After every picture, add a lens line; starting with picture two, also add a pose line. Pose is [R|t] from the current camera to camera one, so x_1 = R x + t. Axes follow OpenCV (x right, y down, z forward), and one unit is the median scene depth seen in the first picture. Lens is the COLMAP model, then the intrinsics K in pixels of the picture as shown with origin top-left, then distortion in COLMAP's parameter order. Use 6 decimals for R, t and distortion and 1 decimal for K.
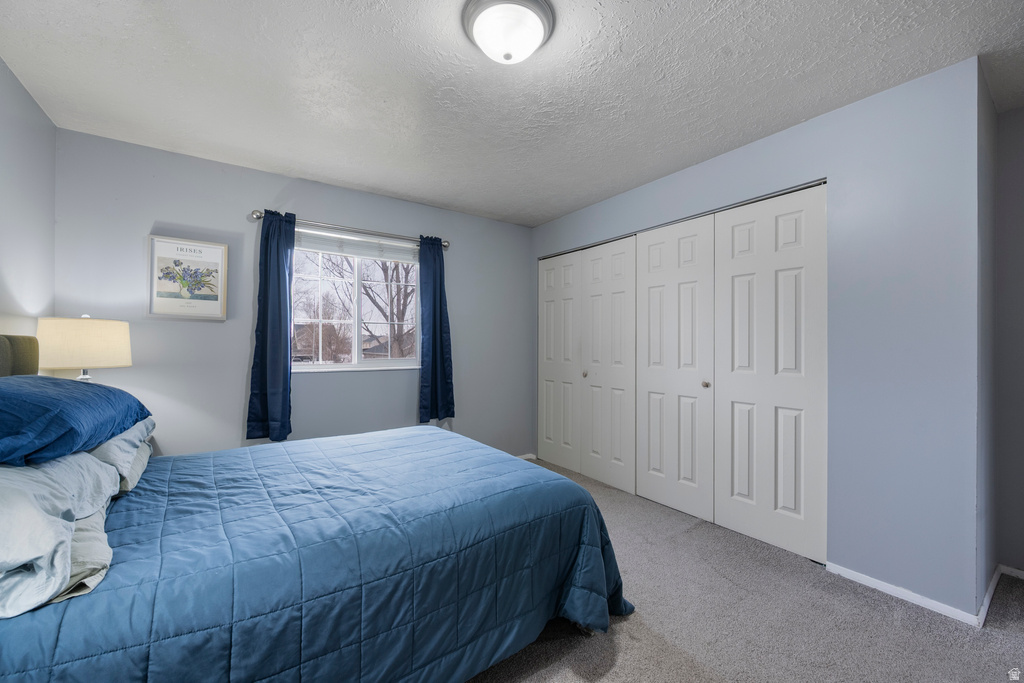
lens RADIAL K [[401.2, 0, 512.5], [0, 401.2, 342.5], [0, 0, 1]] dist [-0.001977, -0.000140]
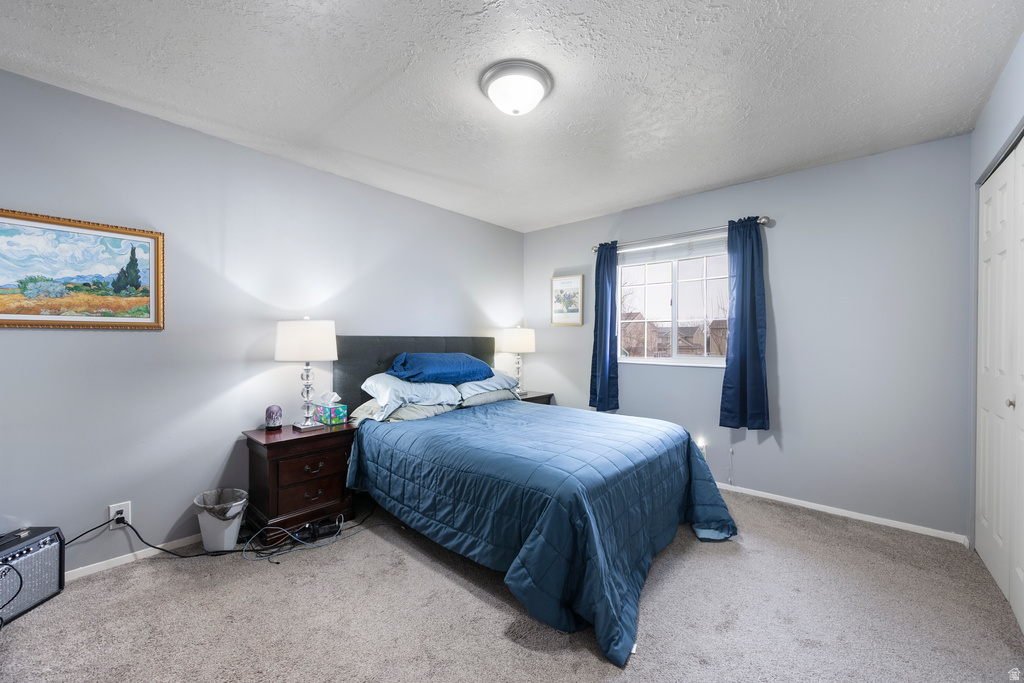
lens RADIAL K [[401.2, 0, 512.5], [0, 401.2, 342.5], [0, 0, 1]] dist [-0.001977, -0.000140]
pose [[0.235568, 0.003968, -0.971850, 0.723768], [0.001758, 0.999988, 0.004509, 0.003401], [0.971856, -0.002771, 0.235558, 0.413384]]
